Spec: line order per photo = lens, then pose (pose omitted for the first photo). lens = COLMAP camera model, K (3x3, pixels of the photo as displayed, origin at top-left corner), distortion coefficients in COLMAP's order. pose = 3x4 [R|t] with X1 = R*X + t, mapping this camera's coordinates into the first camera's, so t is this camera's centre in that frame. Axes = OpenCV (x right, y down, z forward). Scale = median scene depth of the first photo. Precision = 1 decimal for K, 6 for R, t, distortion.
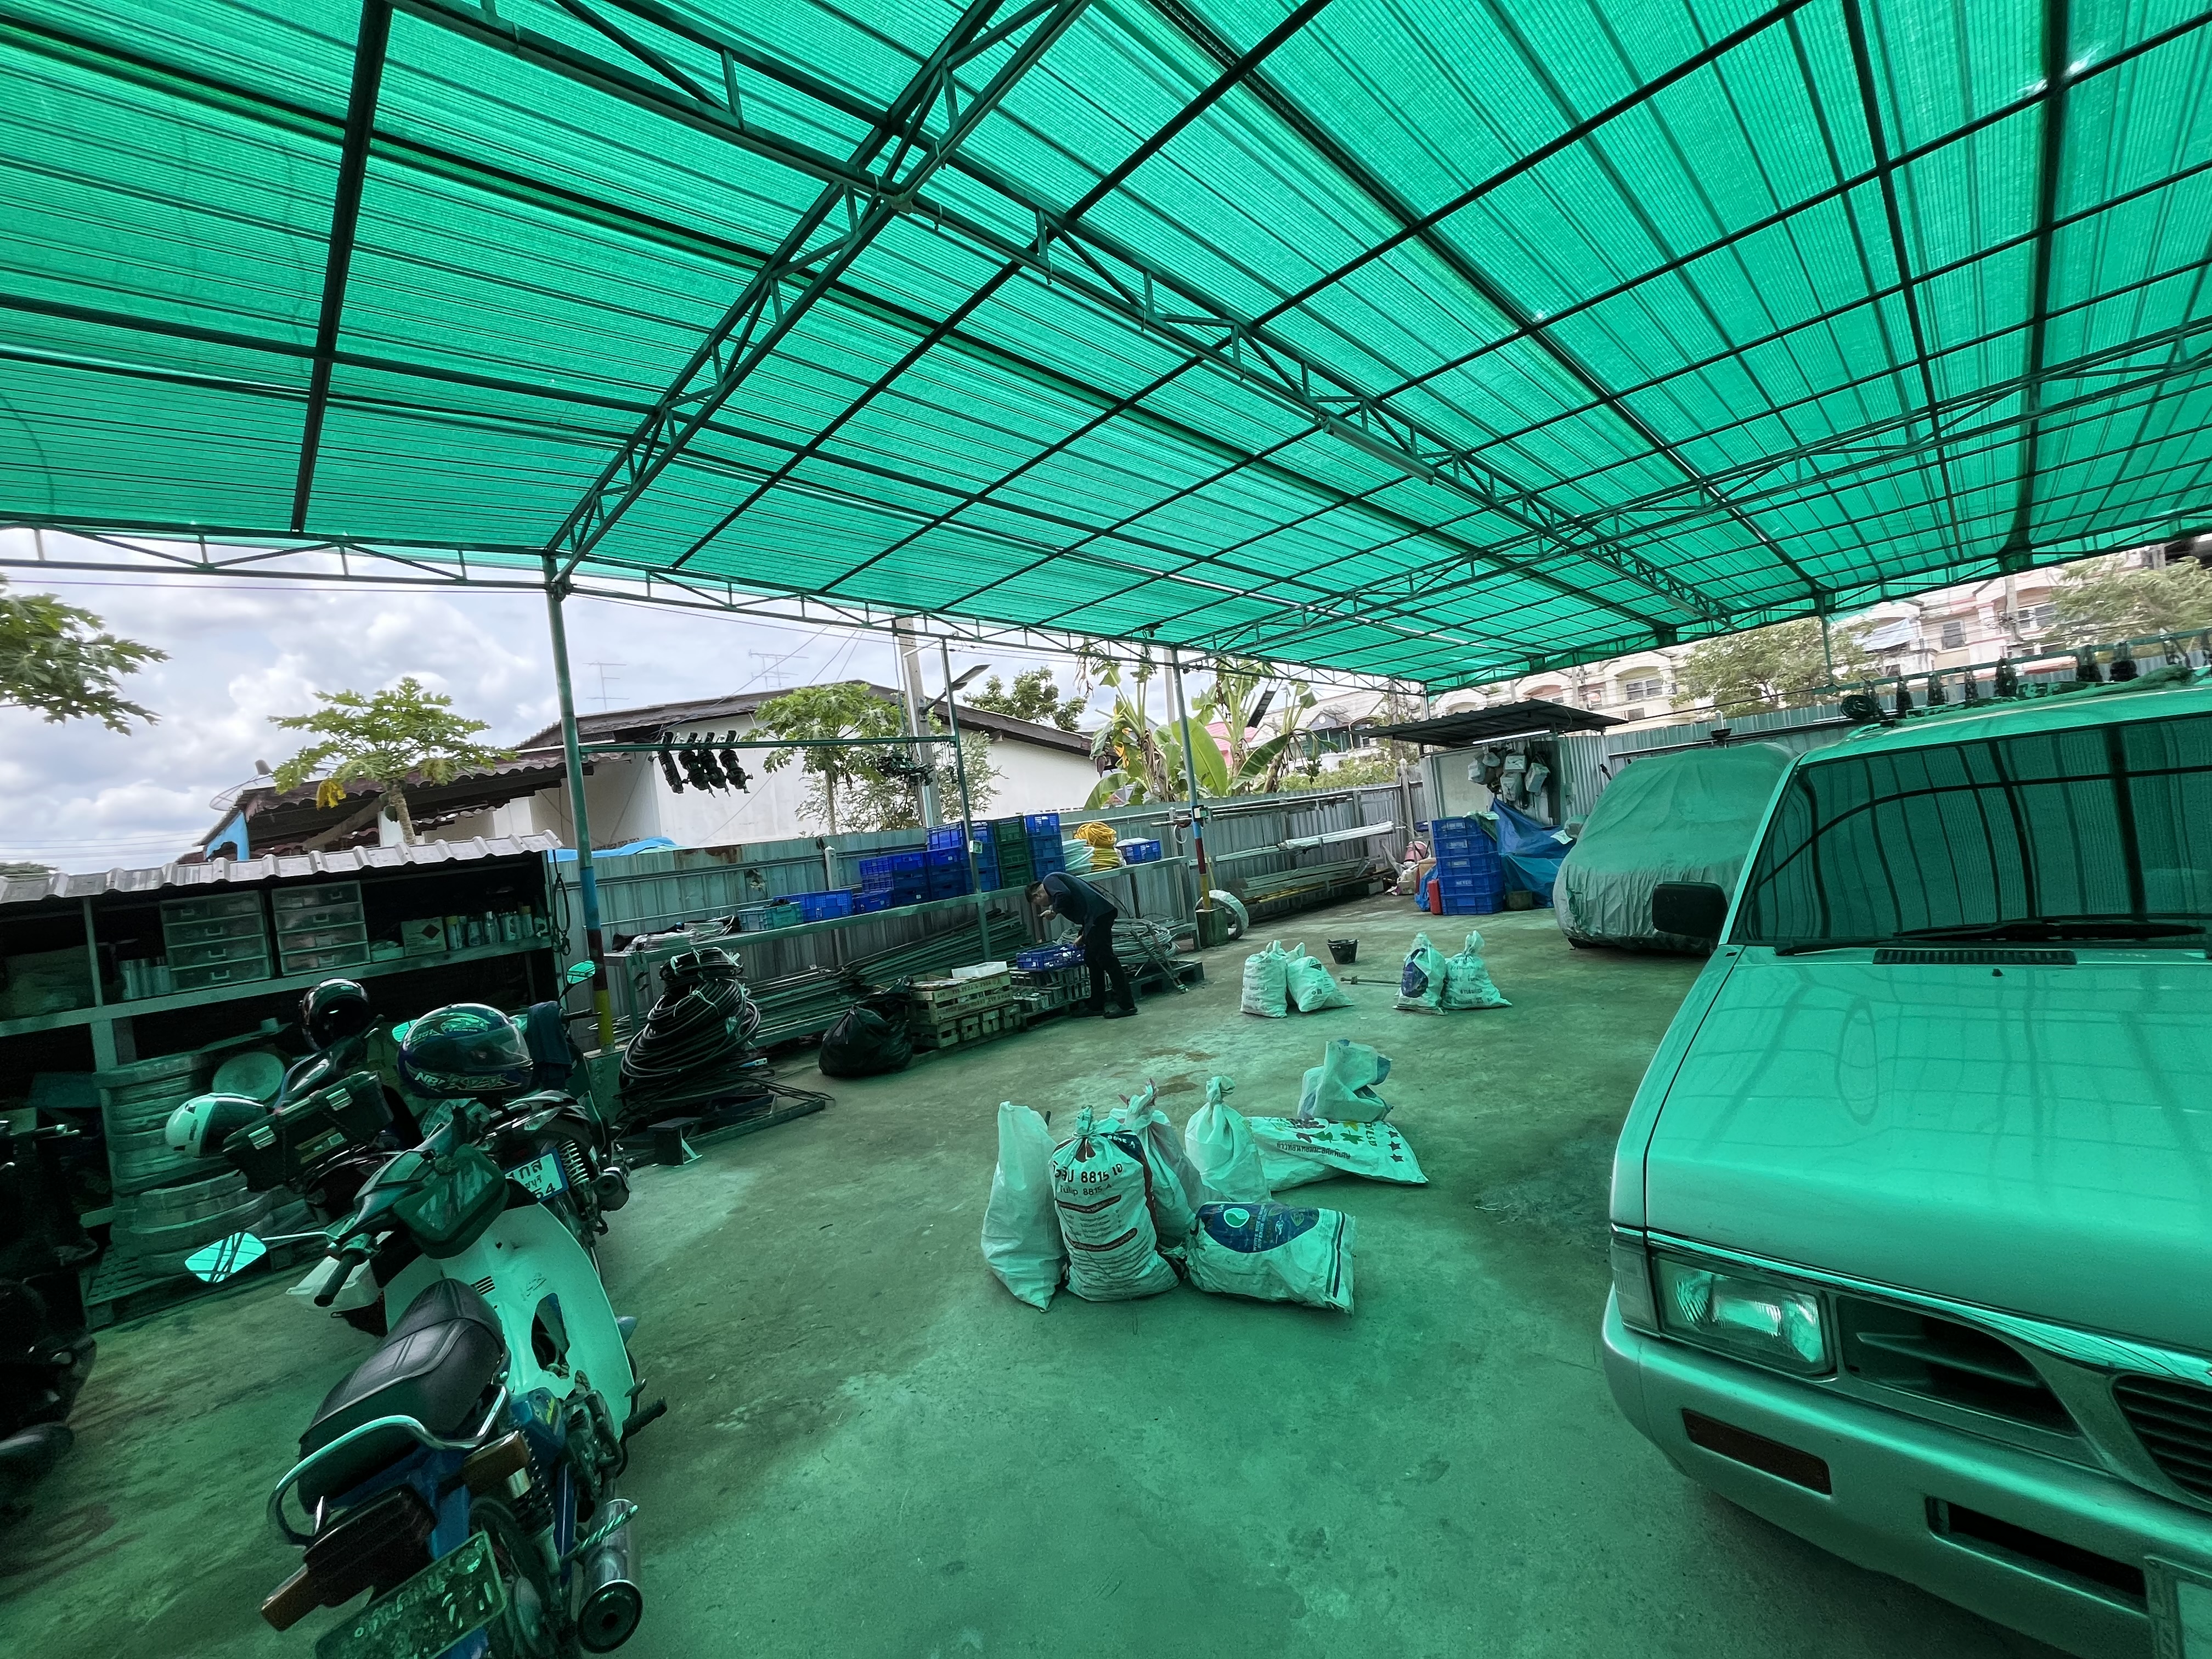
lens RADIAL K [[890.6, 0, 1109.8], [0, 890.6, 831.2], [0, 0, 1]] dist [-0.002908, 0.000857]
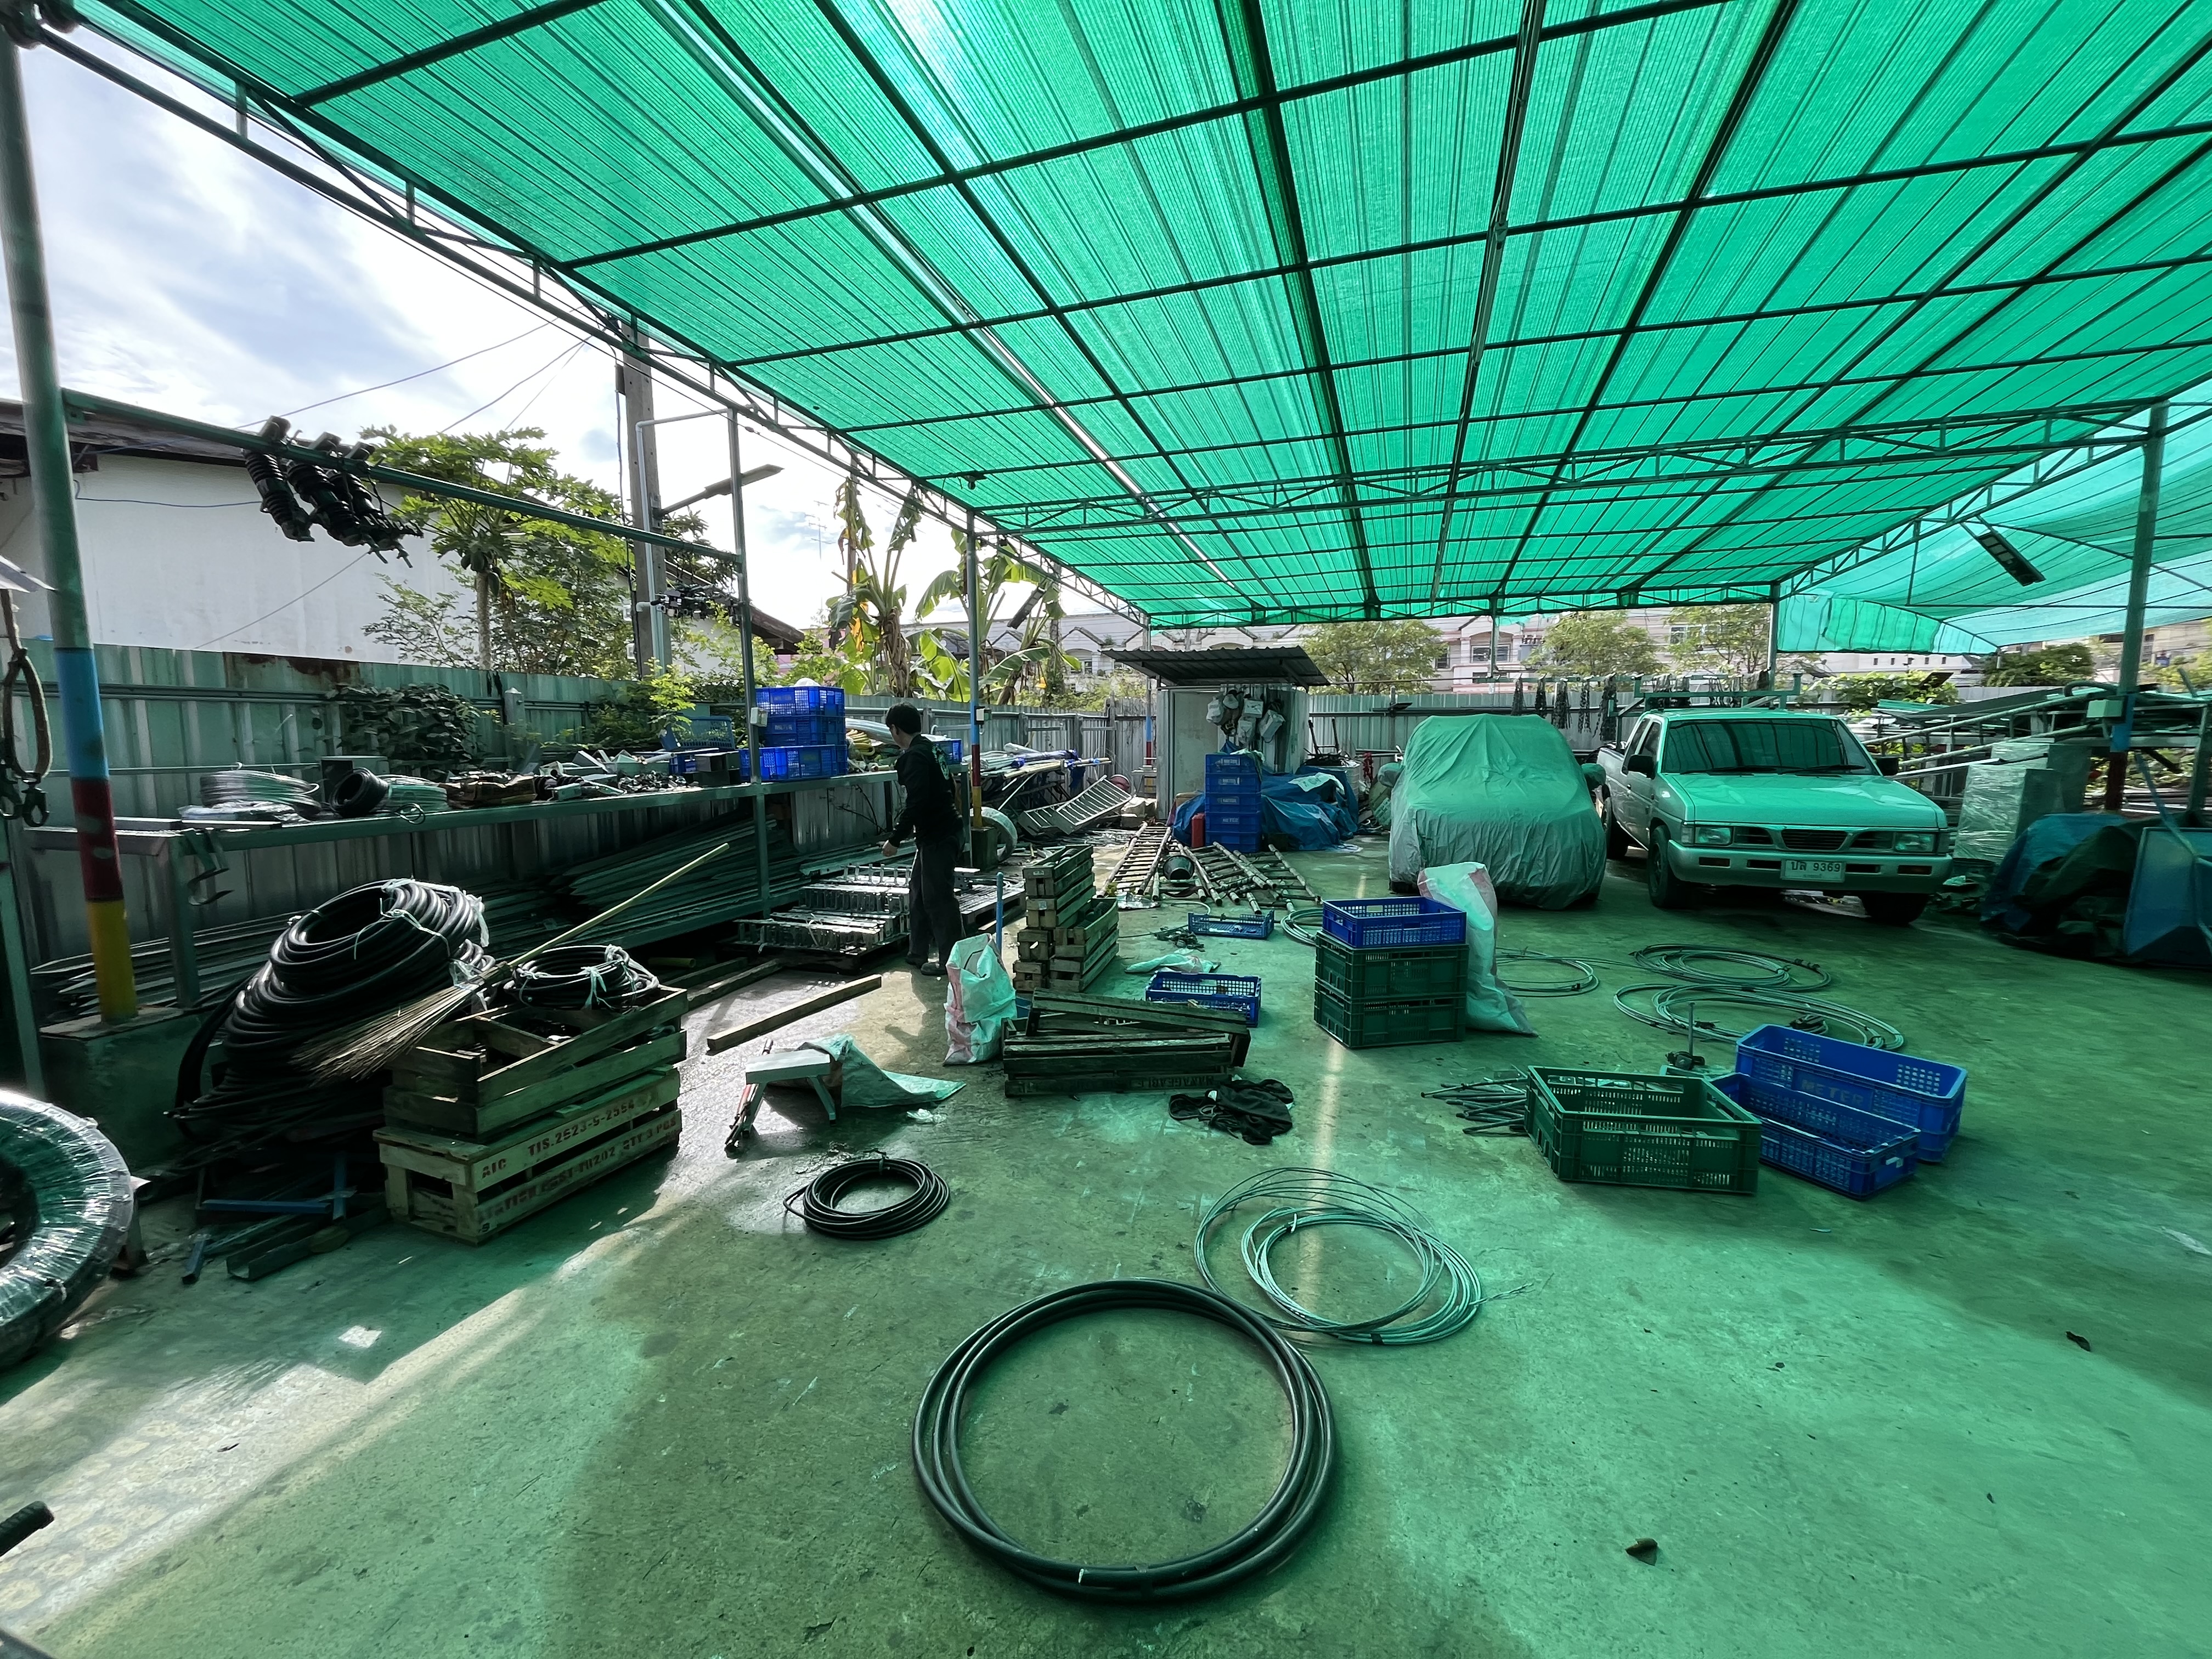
lens RADIAL K [[890.6, 0, 1101.9], [0, 890.6, 827.9], [0, 0, 1]] dist [-0.002908, 0.000857]
pose [[0.887016, 0.072965, 0.455938, -0.196281], [-0.108061, 0.992817, 0.051348, 0.033629], [-0.448917, -0.094816, 0.888529, 0.201728]]
